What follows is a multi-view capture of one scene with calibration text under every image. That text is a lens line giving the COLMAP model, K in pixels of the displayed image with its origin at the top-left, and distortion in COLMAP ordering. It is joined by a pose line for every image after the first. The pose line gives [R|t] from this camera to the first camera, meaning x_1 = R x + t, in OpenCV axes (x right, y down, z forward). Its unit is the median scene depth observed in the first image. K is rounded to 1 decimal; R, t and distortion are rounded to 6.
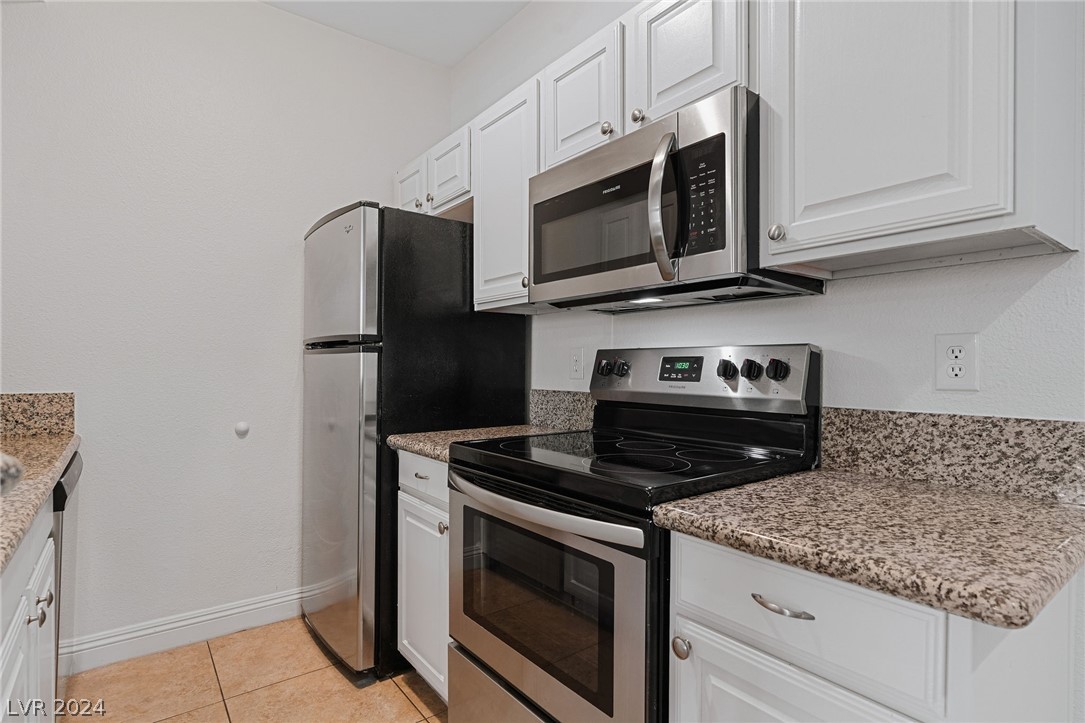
lens RADIAL K [[550.6, 0, 537.1], [0, 550.6, 365.5], [0, 0, 1]] dist [-0.001246, 0.002464]
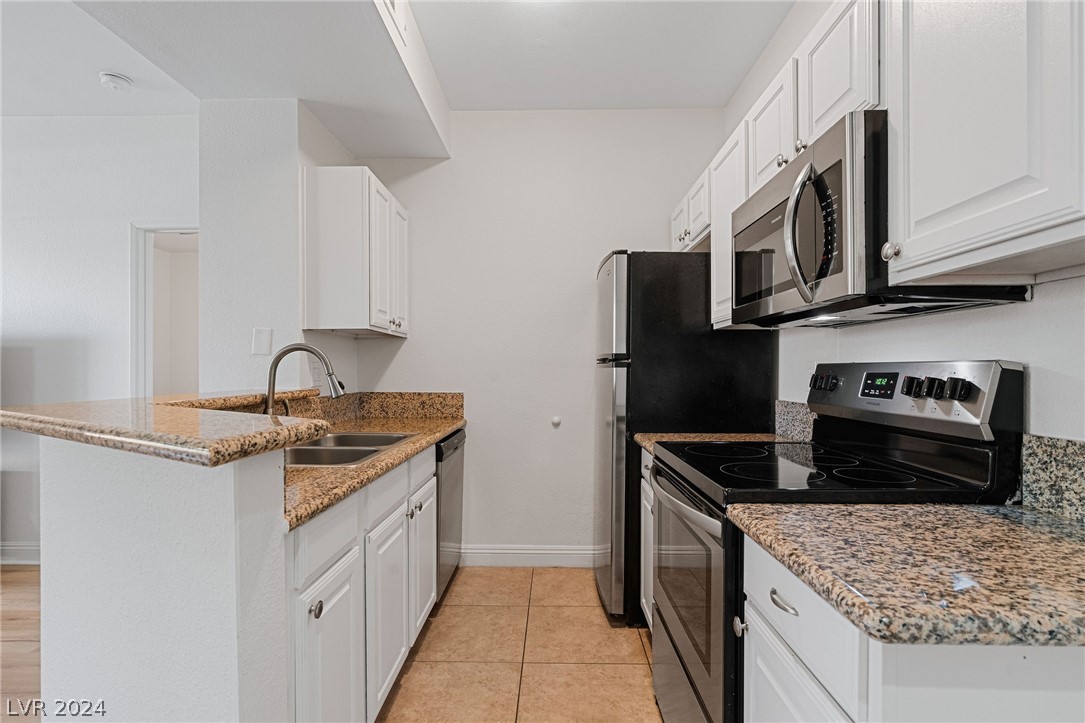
lens RADIAL K [[513.6, 0, 540.1], [0, 513.6, 365.7], [0, 0, 1]] dist [0.005554, -0.000289]
pose [[0.789783, -0.006626, -0.613351, 0.382940], [0.000438, 0.999947, -0.010239, -0.020857], [0.613387, 0.007818, 0.789744, -0.083409]]
